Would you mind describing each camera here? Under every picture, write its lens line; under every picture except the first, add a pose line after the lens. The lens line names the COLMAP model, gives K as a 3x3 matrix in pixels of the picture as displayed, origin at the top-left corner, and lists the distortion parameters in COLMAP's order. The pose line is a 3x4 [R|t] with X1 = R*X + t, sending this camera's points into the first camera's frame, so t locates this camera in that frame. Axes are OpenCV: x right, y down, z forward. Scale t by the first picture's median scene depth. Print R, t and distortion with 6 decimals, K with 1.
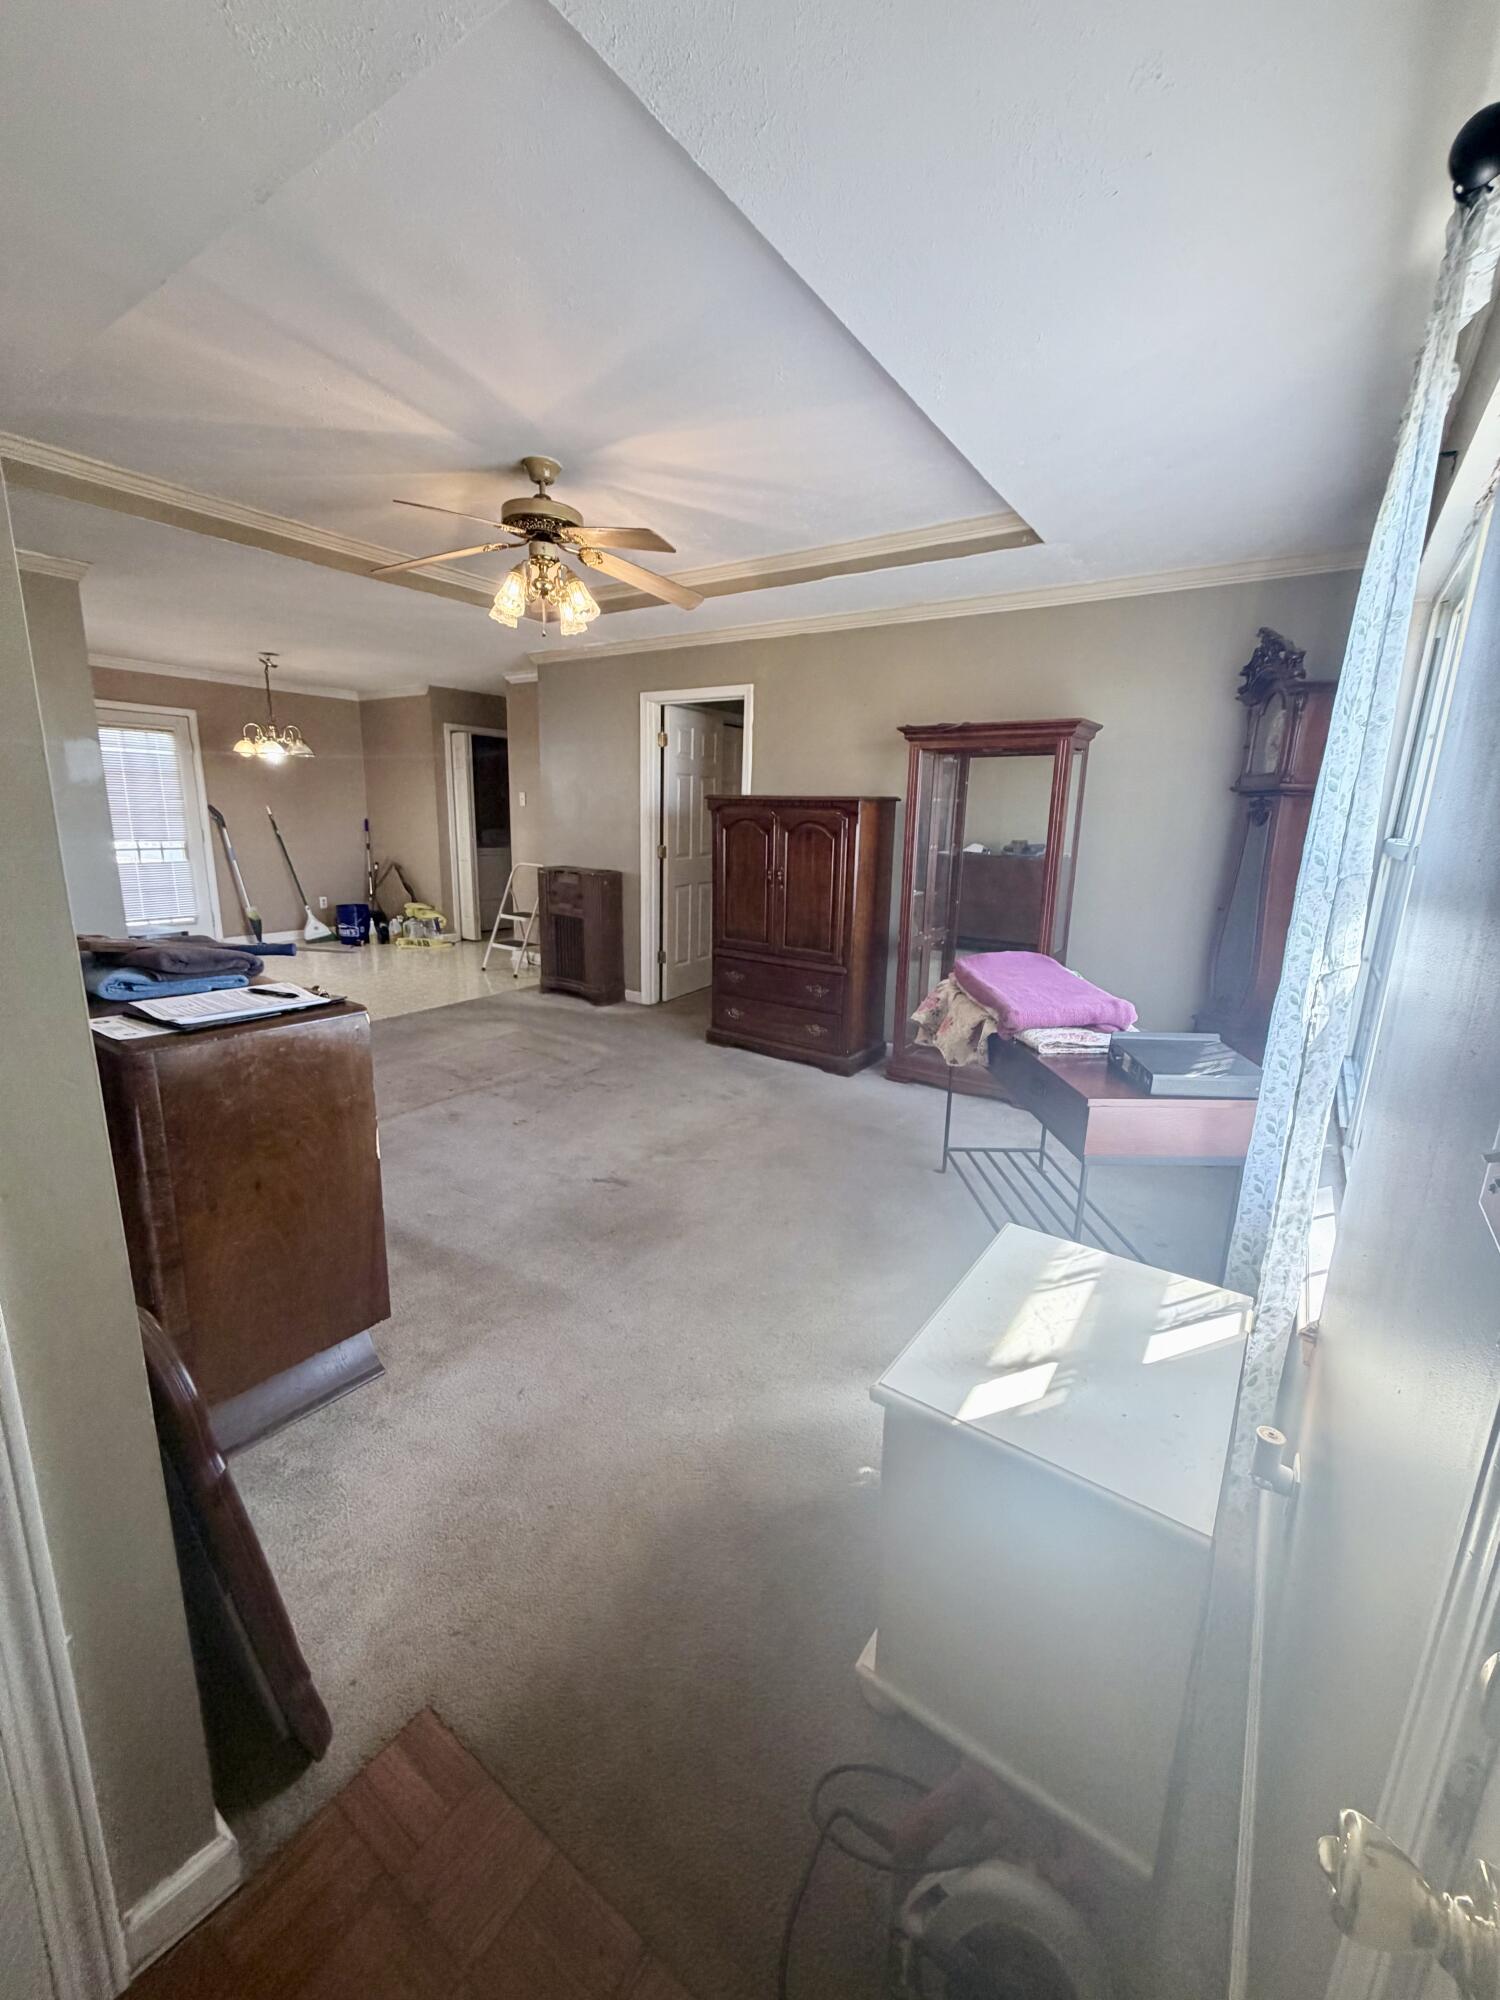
lens RADIAL K [[795.1, 0, 753.4], [0, 795.1, 991.5], [0, 0, 1]] dist [-0.000397, -0.000452]
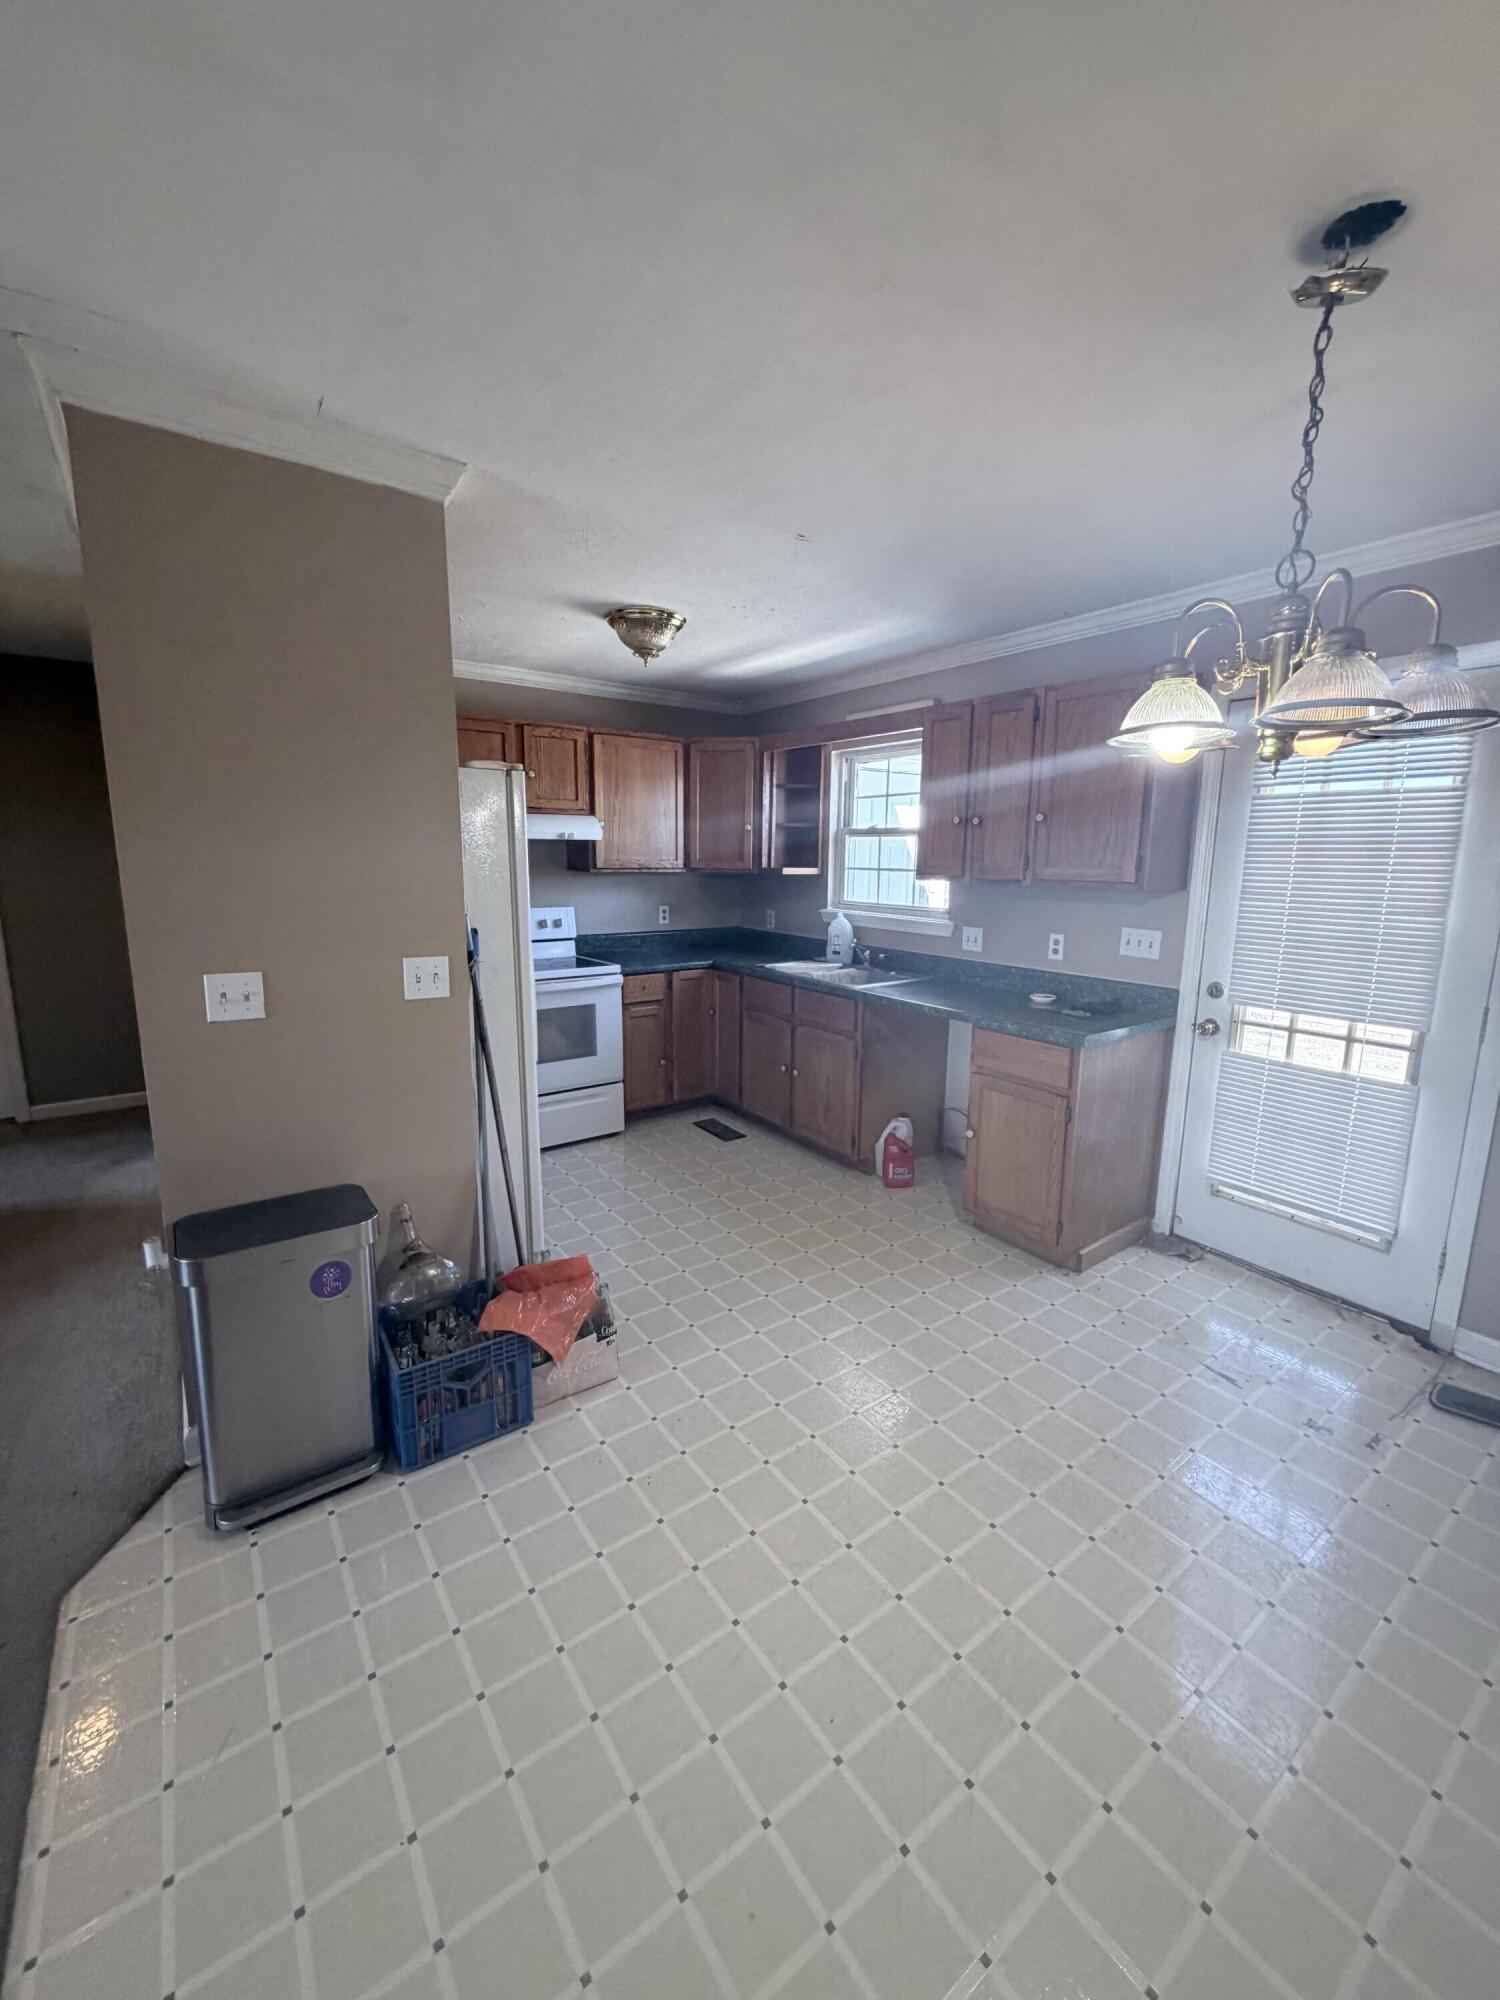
lens RADIAL K [[795.1, 0, 743.9], [0, 795.1, 993.4], [0, 0, 1]] dist [-0.000397, -0.000452]
pose [[-0.338376, 0.134291, -0.931379, -0.529657], [-0.226900, 0.948917, 0.219254, -0.383170], [0.913246, 0.285520, -0.290621, 1.481718]]
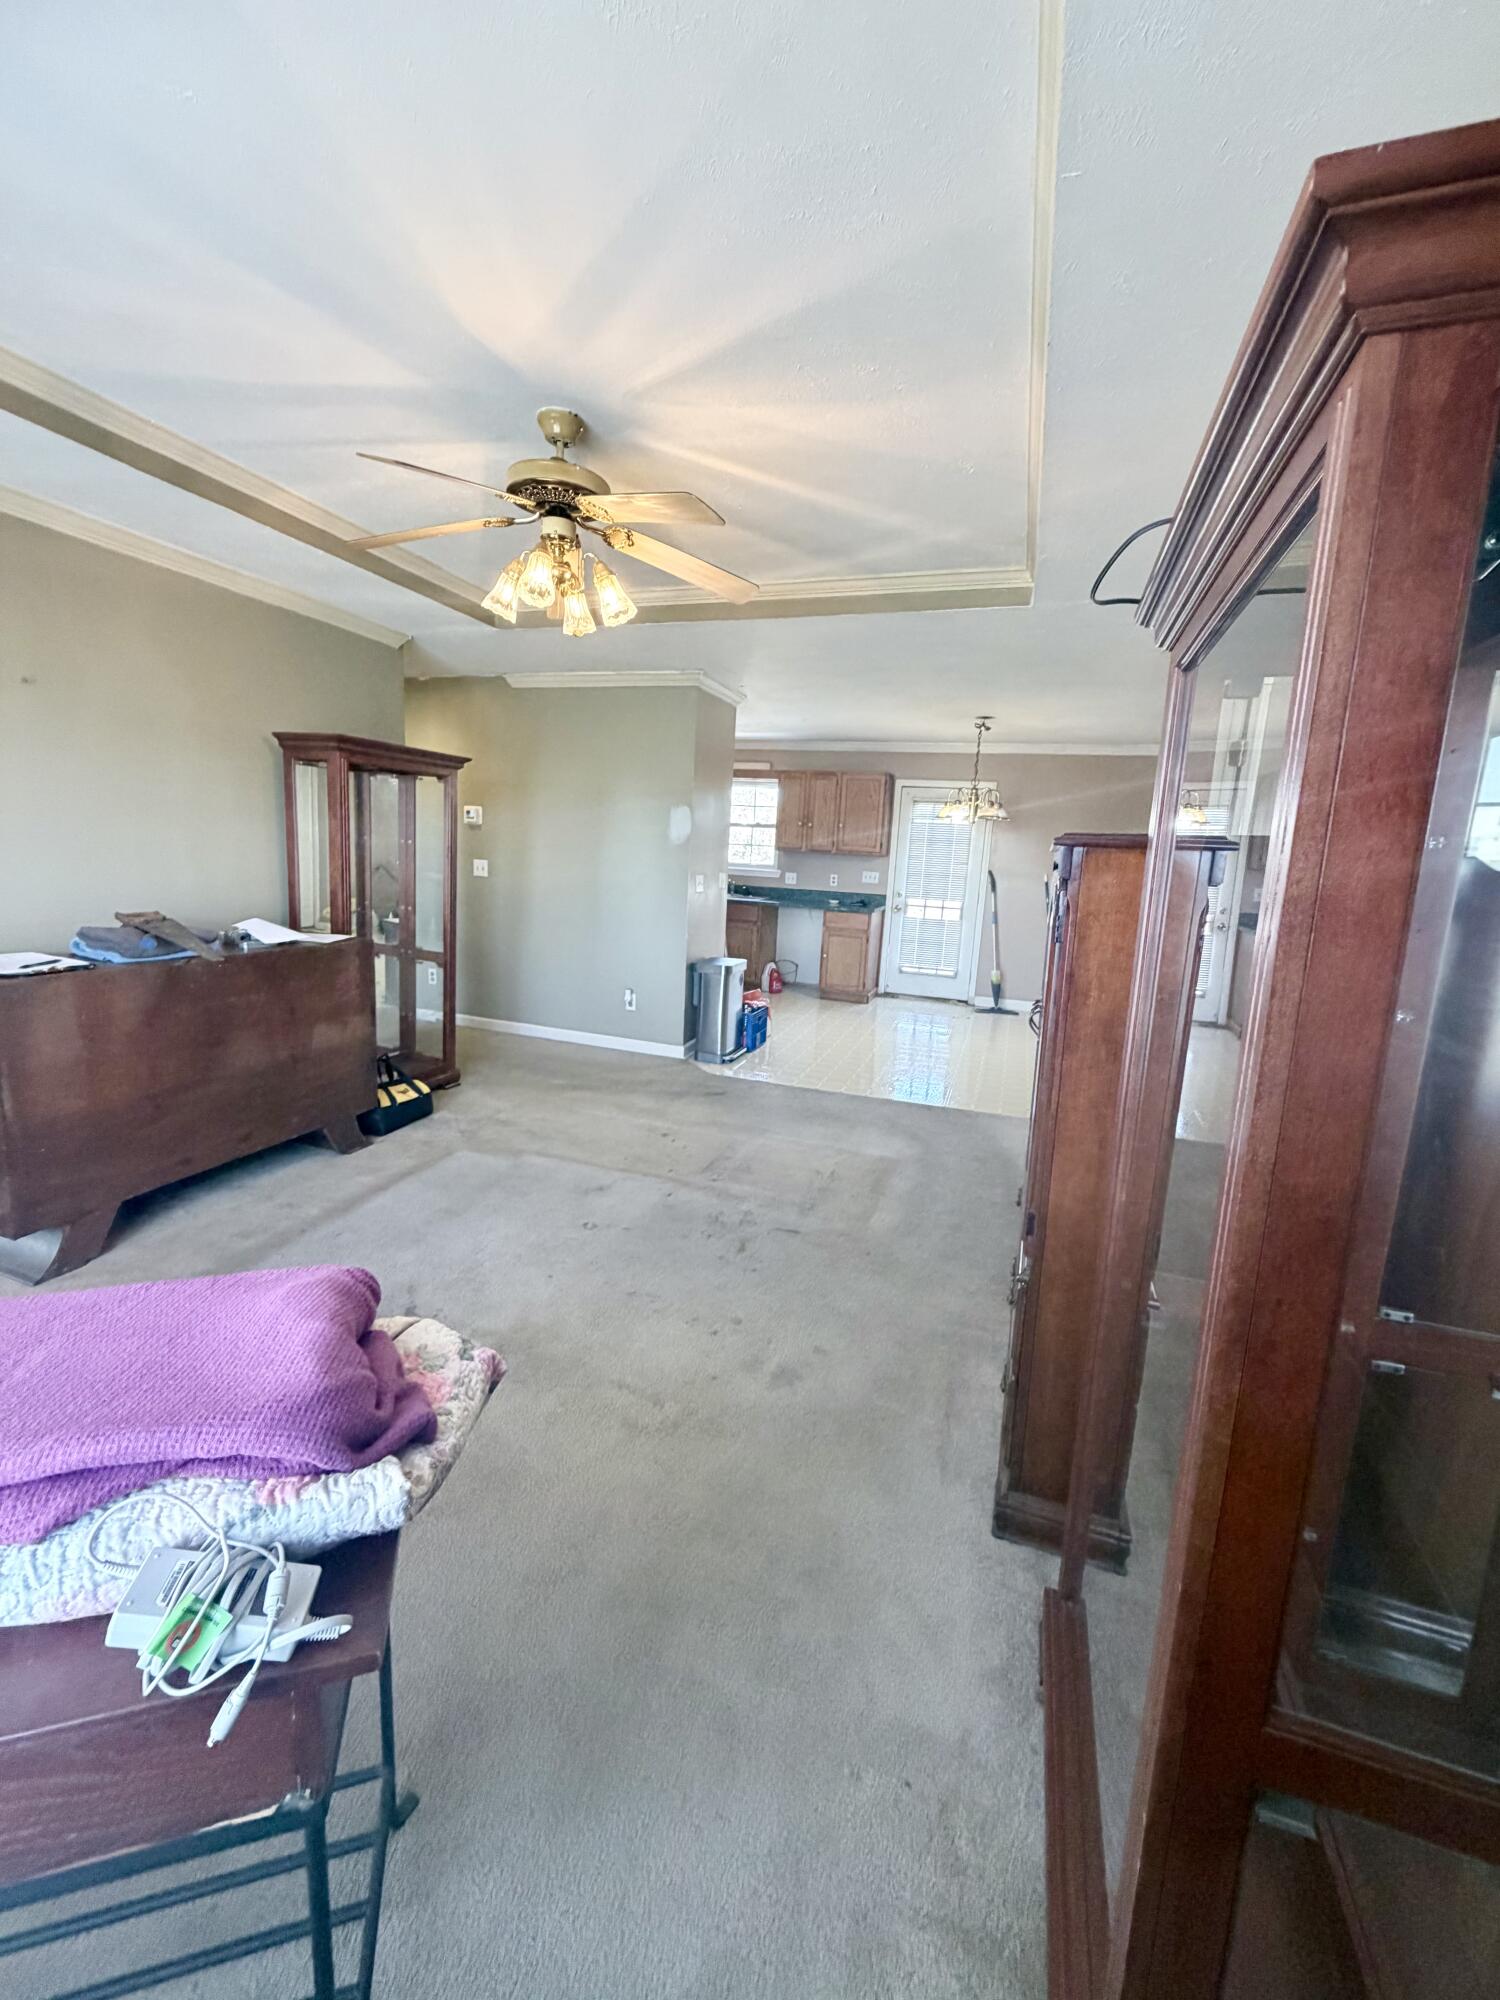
lens RADIAL K [[795.1, 0, 745.3], [0, 795.1, 994.0], [0, 0, 1]] dist [-0.000397, -0.000452]
pose [[0.267151, 0.163913, -0.949612, 0.453863], [-0.255782, 0.962142, 0.094117, -0.171247], [0.929089, 0.217750, 0.298963, 0.770093]]
